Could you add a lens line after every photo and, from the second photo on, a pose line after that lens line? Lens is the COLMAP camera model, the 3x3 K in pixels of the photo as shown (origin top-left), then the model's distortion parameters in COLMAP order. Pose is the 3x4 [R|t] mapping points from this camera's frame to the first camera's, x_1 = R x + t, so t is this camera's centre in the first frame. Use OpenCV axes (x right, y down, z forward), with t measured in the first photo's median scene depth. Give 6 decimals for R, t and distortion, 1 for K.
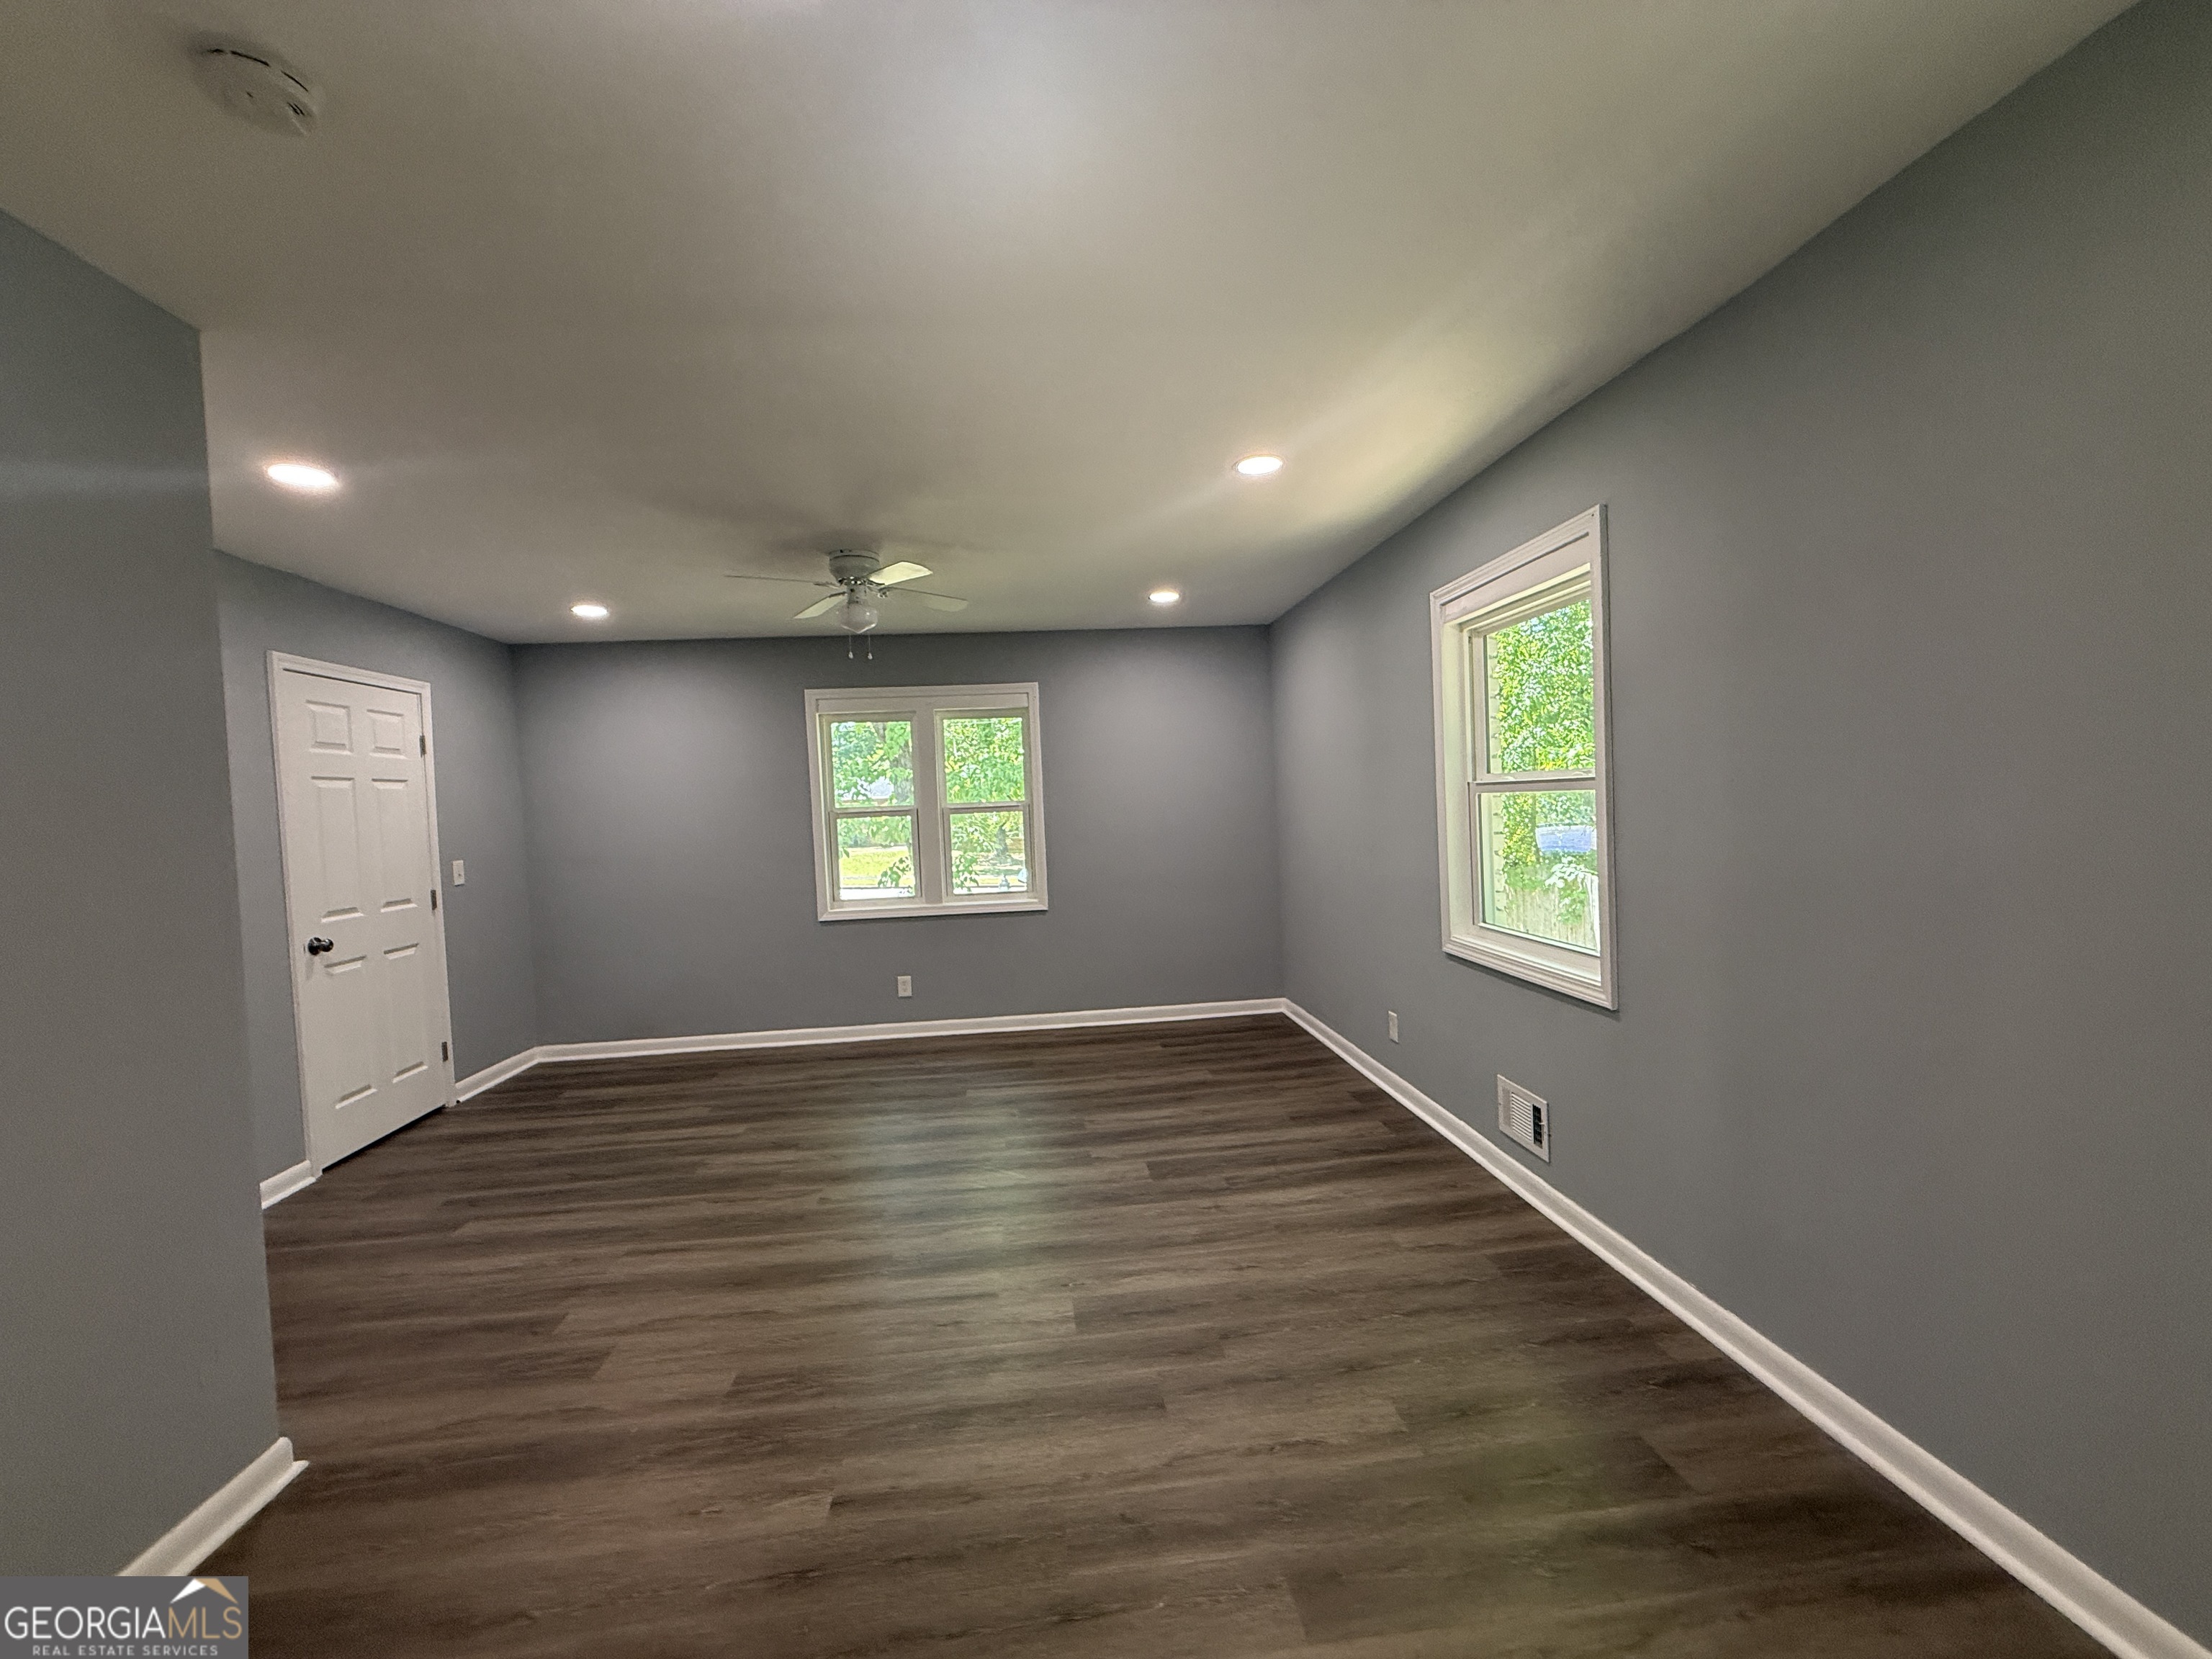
lens RADIAL K [[884.3, 0, 1100.8], [0, 884.3, 828.7], [0, 0, 1]] dist [-0.001346, -0.000018]
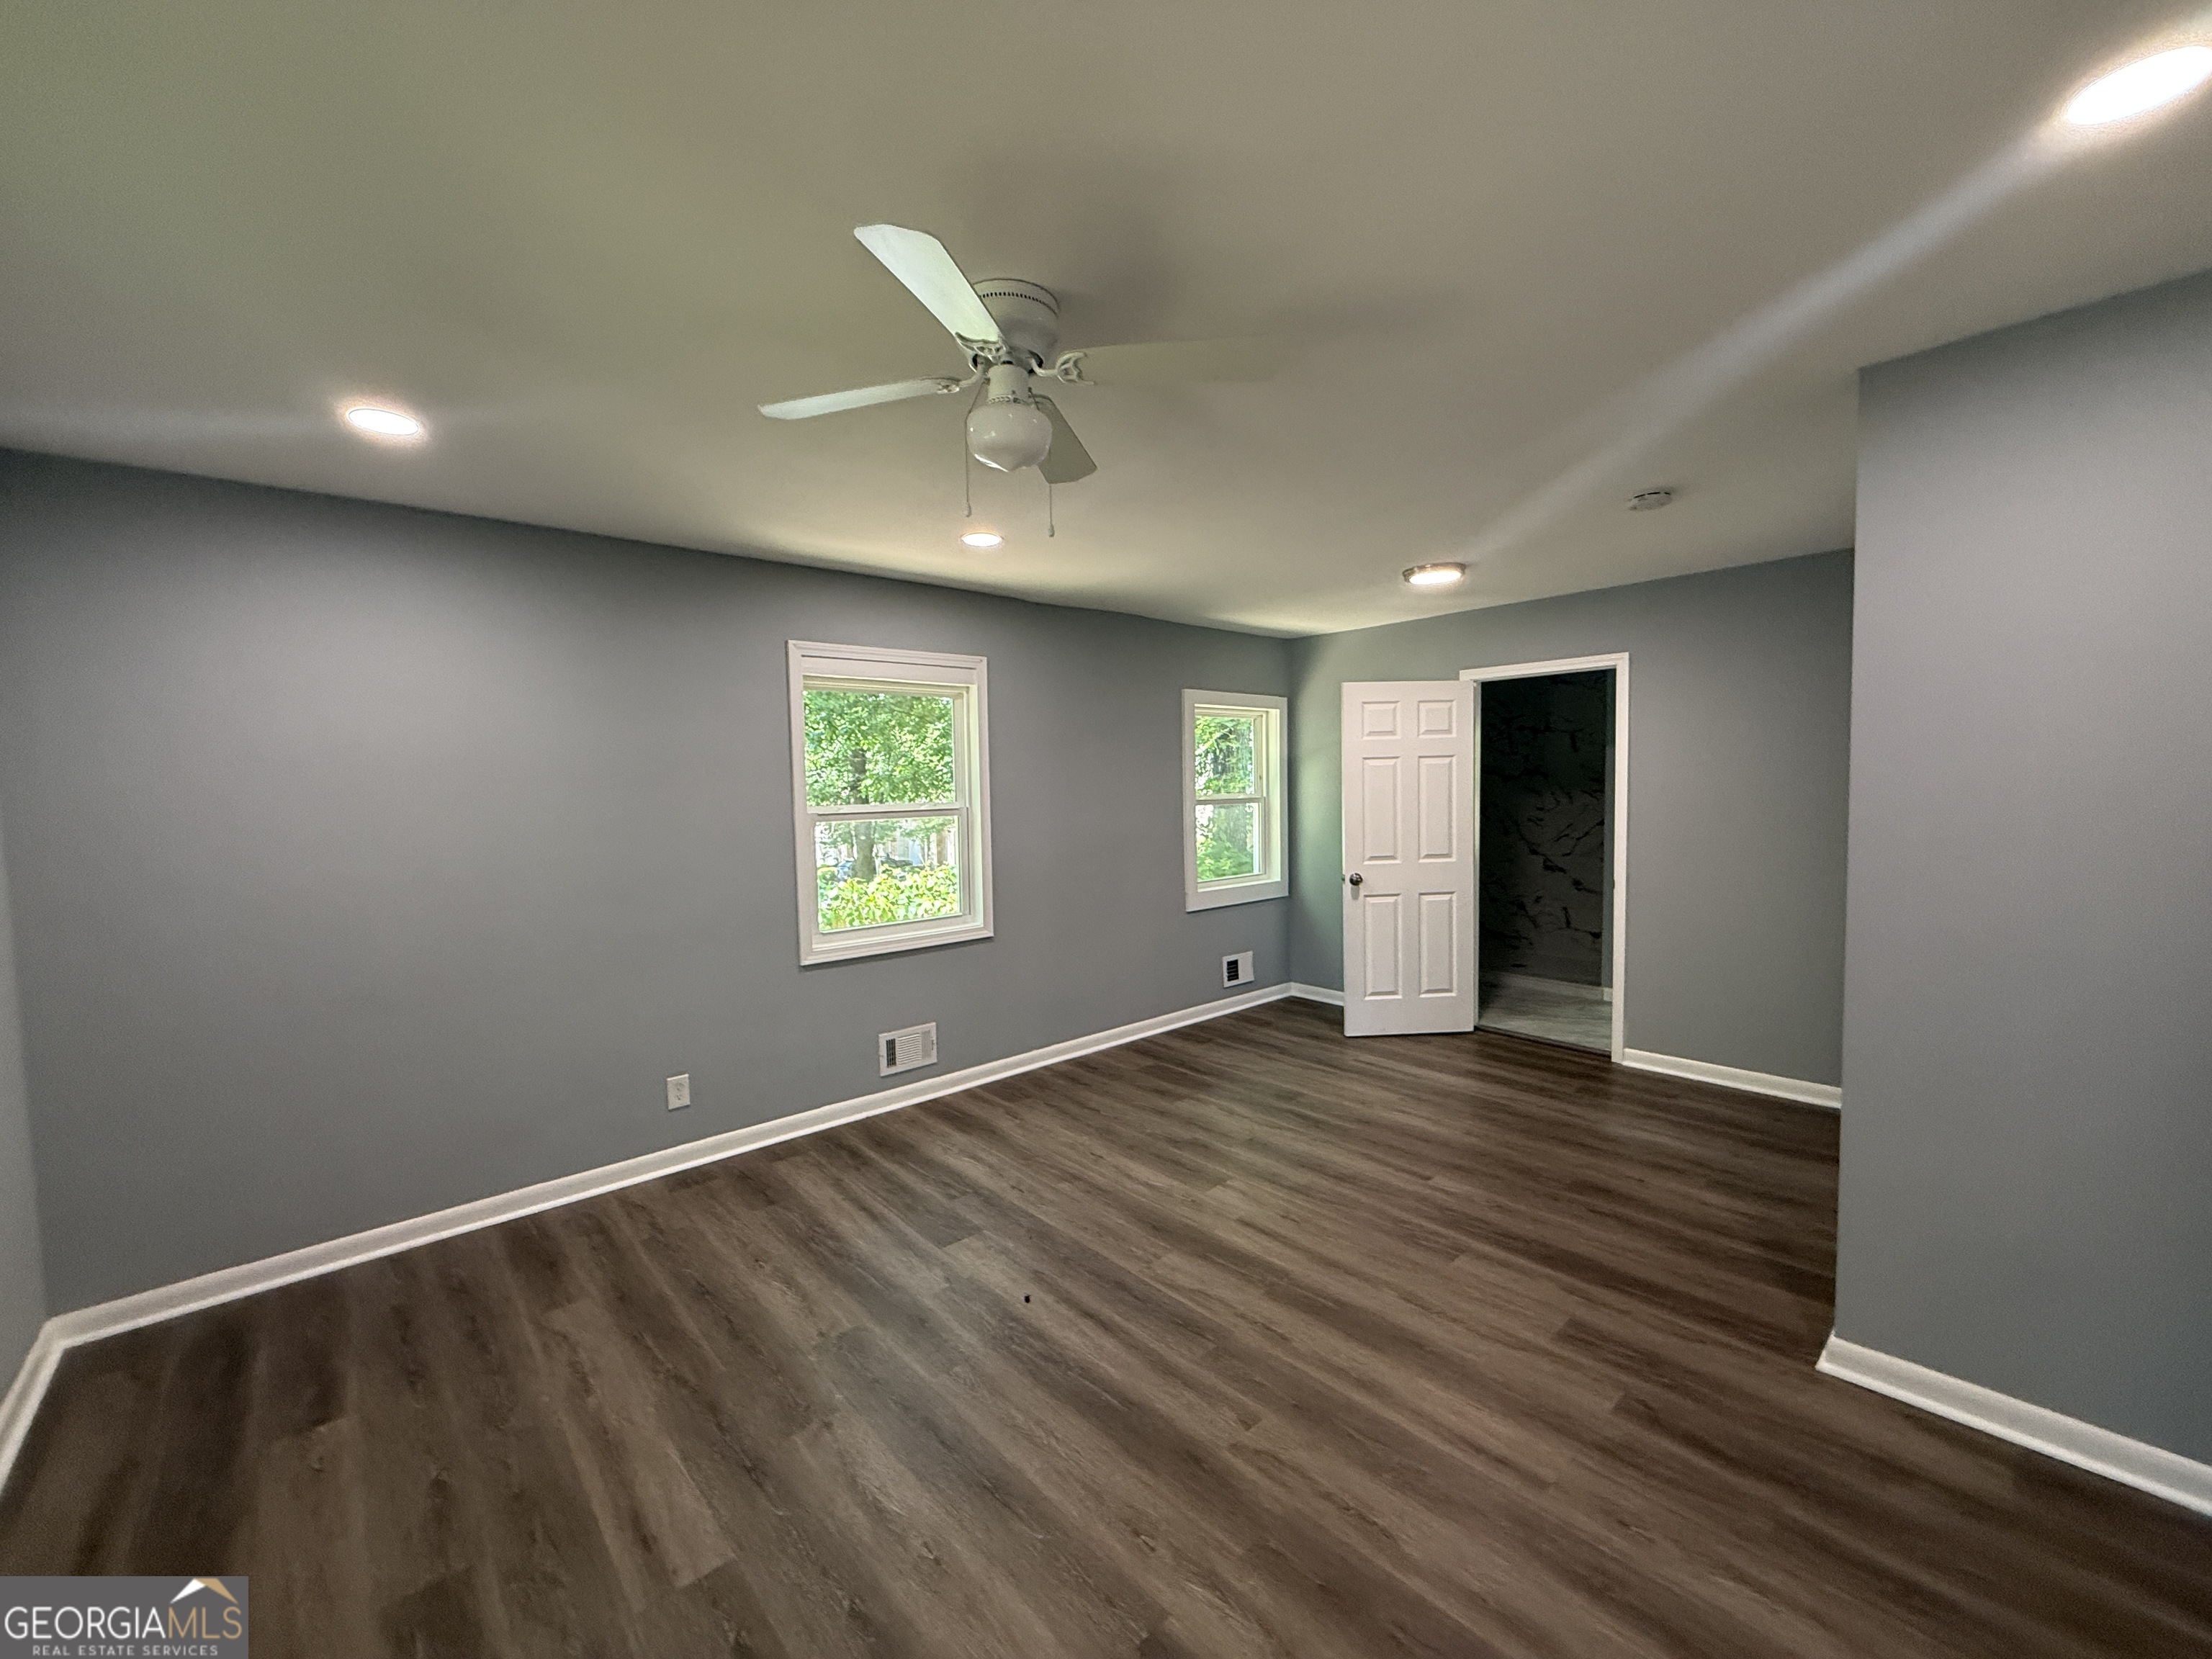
lens RADIAL K [[884.3, 0, 1100.8], [0, 884.3, 828.7], [0, 0, 1]] dist [-0.001346, -0.000018]
pose [[-0.585715, 0.014252, 0.810392, -0.905416], [0.072412, 0.996767, 0.034807, -0.054846], [-0.807276, 0.079069, -0.584854, 1.653971]]
